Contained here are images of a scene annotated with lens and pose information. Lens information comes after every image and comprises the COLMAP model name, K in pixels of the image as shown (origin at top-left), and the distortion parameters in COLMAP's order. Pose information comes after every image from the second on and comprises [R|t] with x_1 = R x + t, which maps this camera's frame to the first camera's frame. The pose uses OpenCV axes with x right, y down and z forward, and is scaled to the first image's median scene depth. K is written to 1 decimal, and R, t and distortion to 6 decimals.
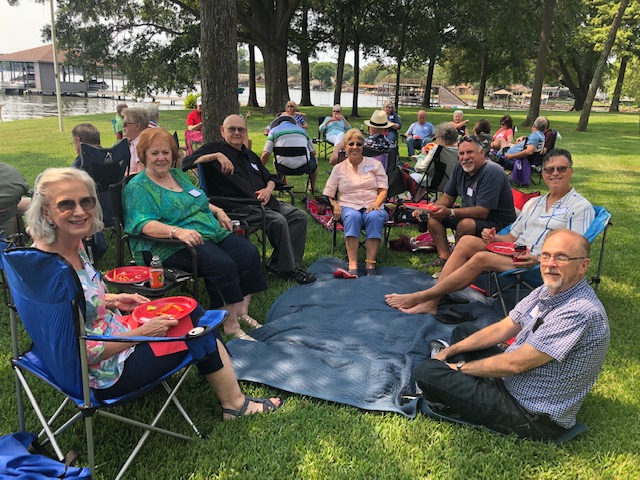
lens RADIAL K [[590.8, 0, 320.0], [0, 590.8, 240.0], [0, 0, 1]] dist [0.048597, -0.000686]
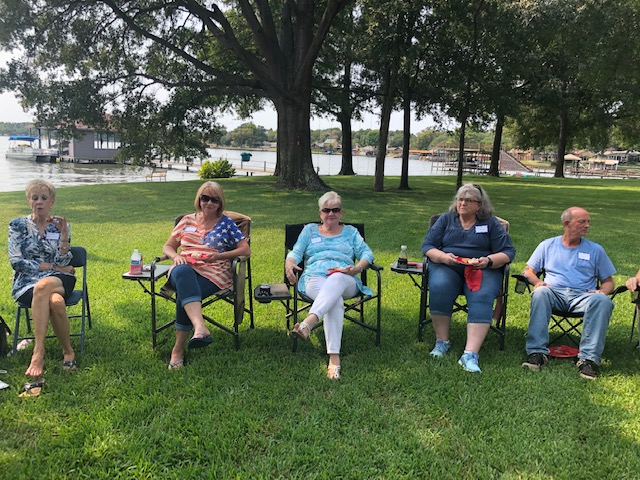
lens RADIAL K [[521.7, 0, 320.0], [0, 521.7, 240.0], [0, 0, 1]] dist [0.067595, -0.000142]
pose [[0.993817, 0.014321, -0.110102, 0.022202], [-0.024055, 0.995866, -0.087589, -0.067165], [0.108393, 0.089696, 0.990053, 0.267428]]
